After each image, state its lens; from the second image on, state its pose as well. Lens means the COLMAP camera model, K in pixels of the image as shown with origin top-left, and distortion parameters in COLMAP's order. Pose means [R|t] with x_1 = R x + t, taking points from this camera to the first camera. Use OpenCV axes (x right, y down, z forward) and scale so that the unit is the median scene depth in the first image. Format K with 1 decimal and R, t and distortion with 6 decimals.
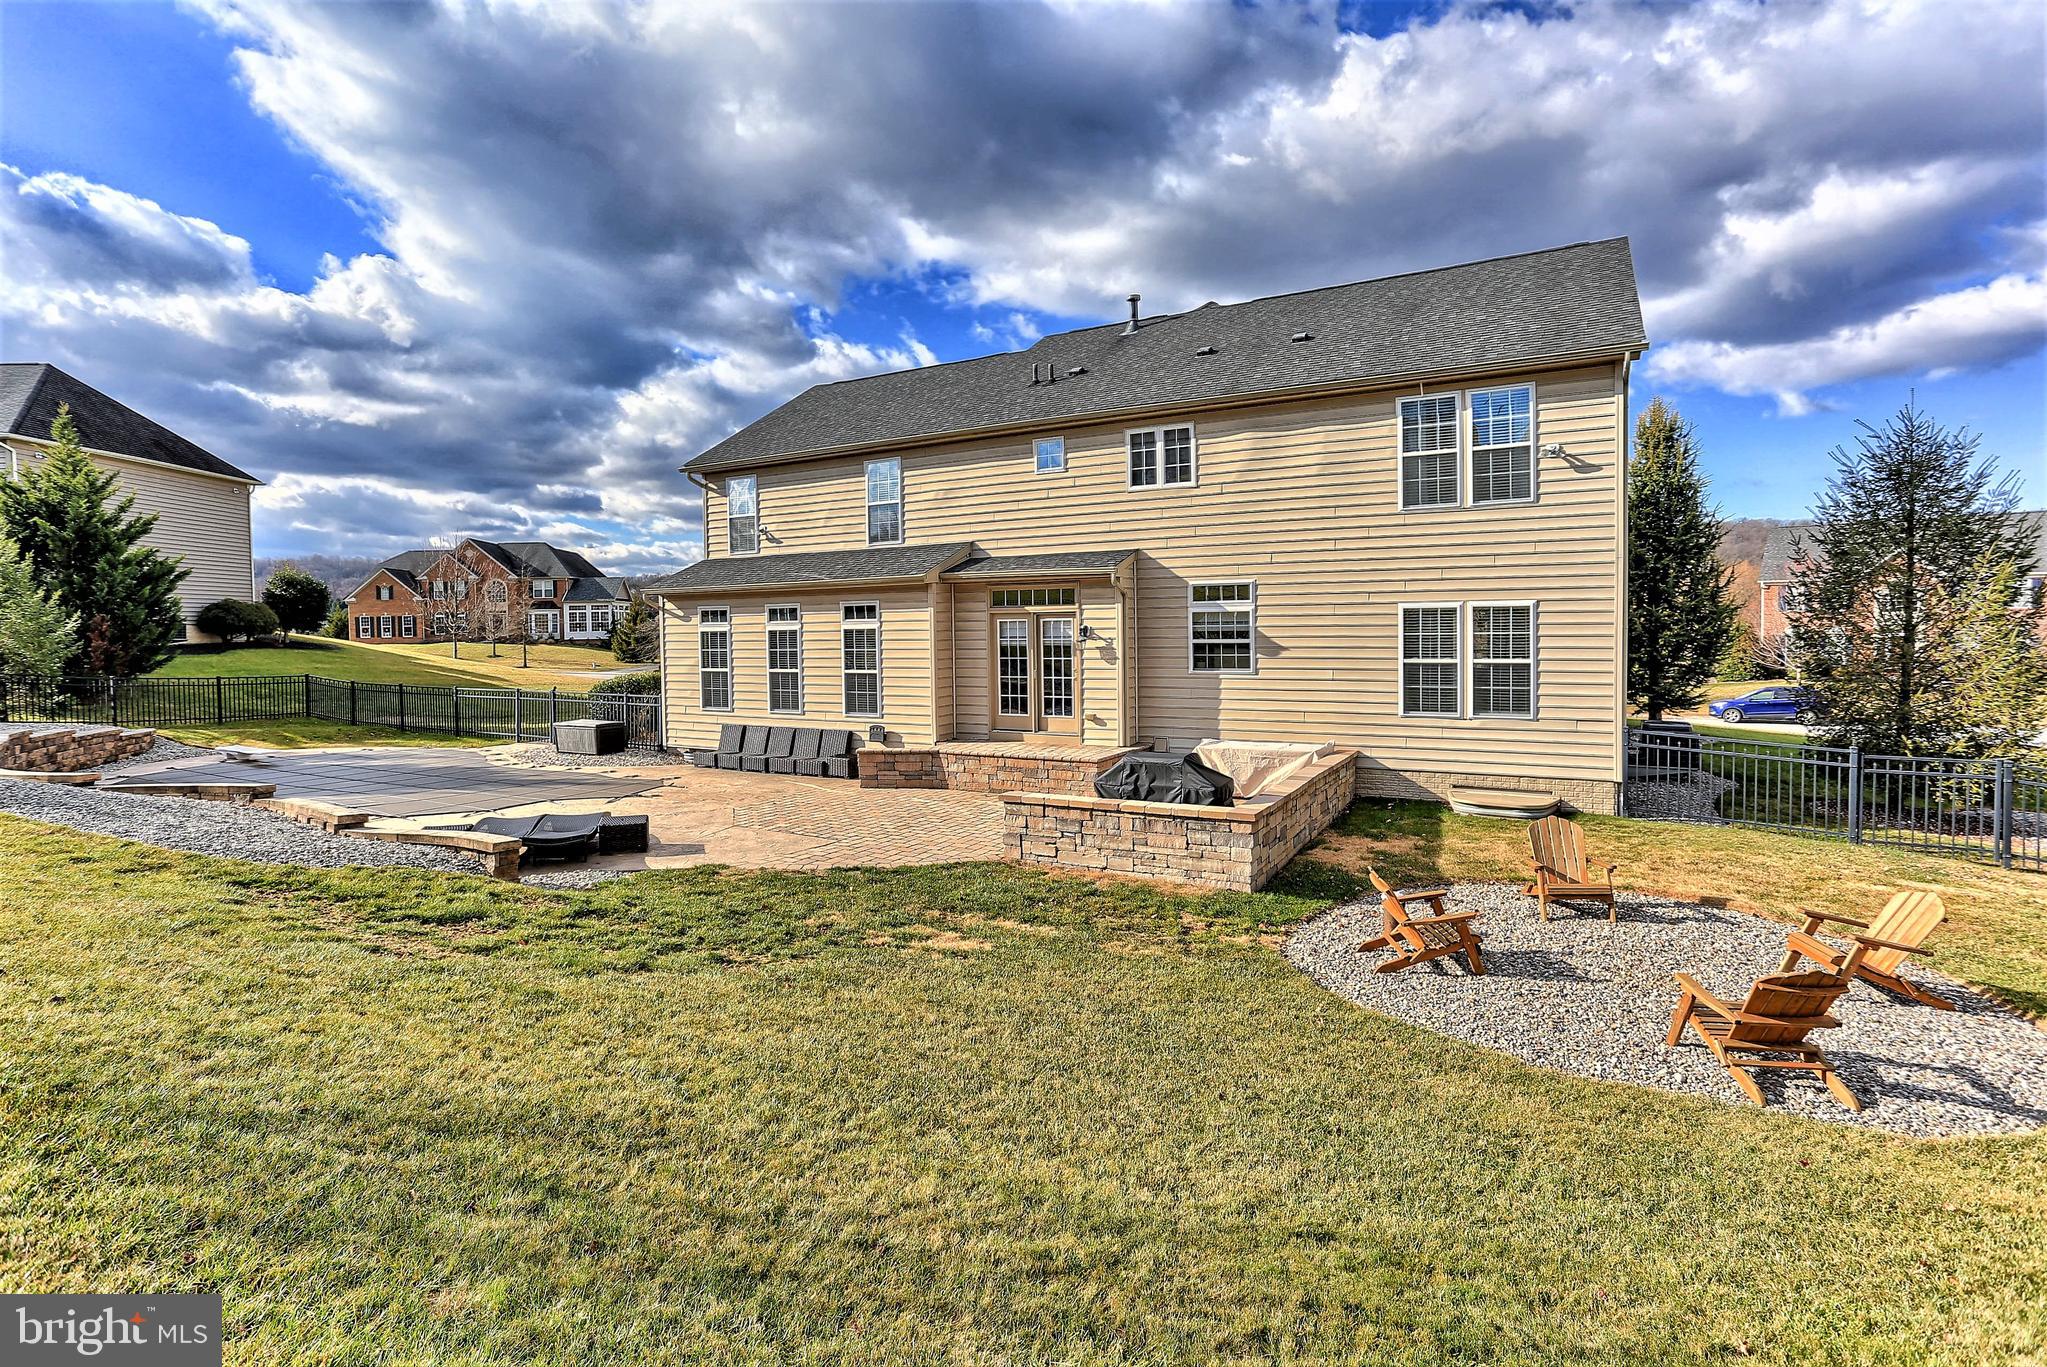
lens RADIAL K [[1043.0, 0, 1011.8], [0, 1043.0, 649.2], [0, 0, 1]] dist [-0.049343, 0.038233]
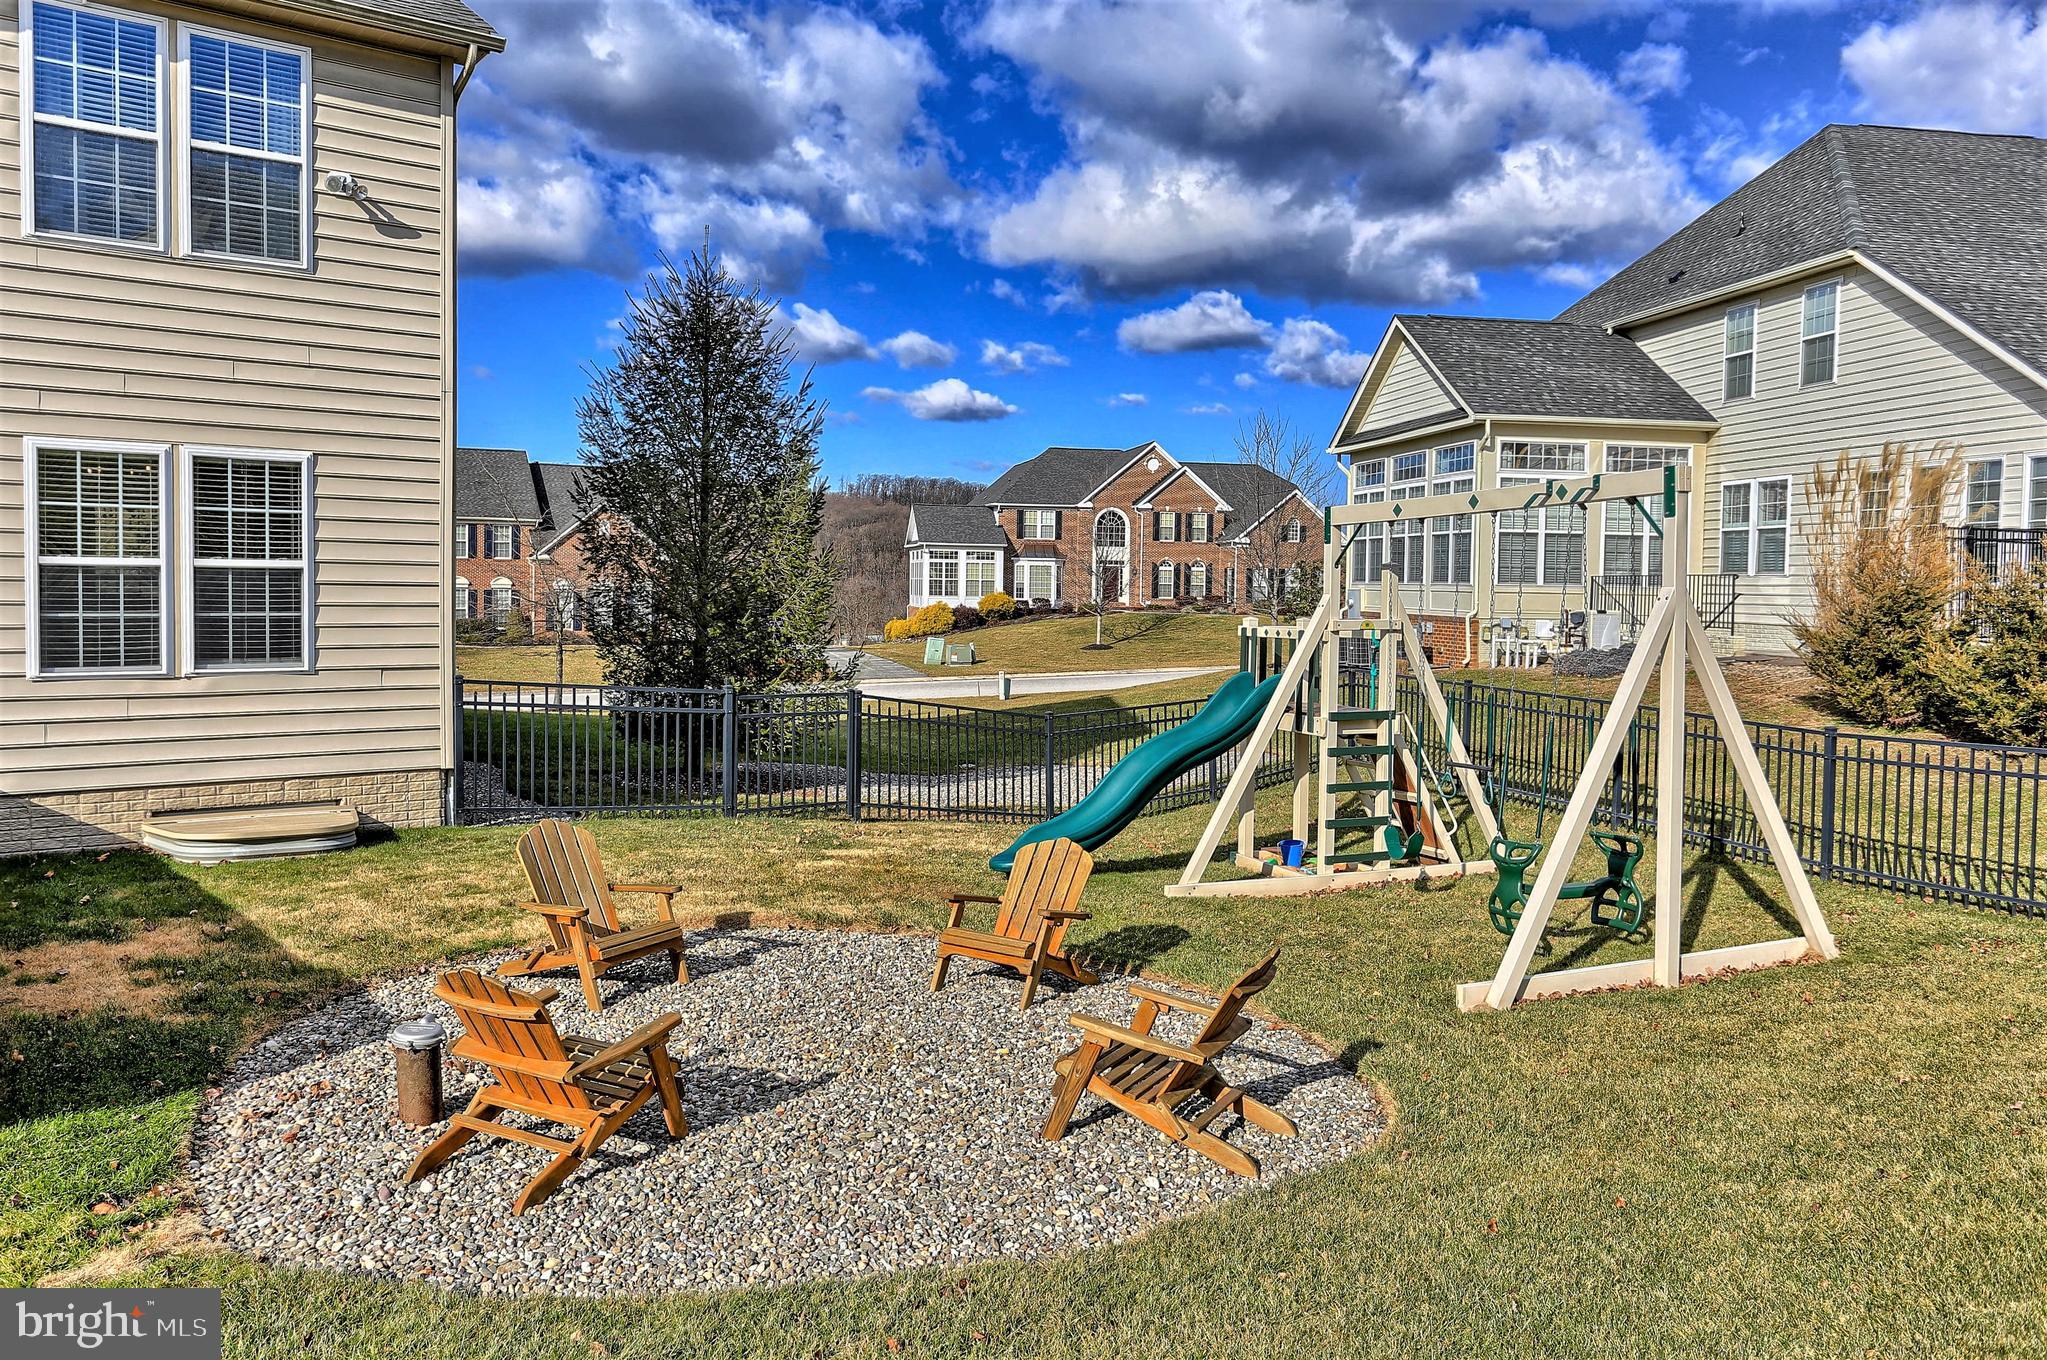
lens RADIAL K [[1485.3, 0, 1023.5], [0, 1485.3, 680.0], [0, 0, 1]] dist [-0.021092, -0.001241]
pose [[0.368606, -0.038618, 0.928783, -0.068003], [0.000667, 0.999147, 0.041278, 0.032637], [-0.929586, -0.014596, 0.368317, 0.290008]]
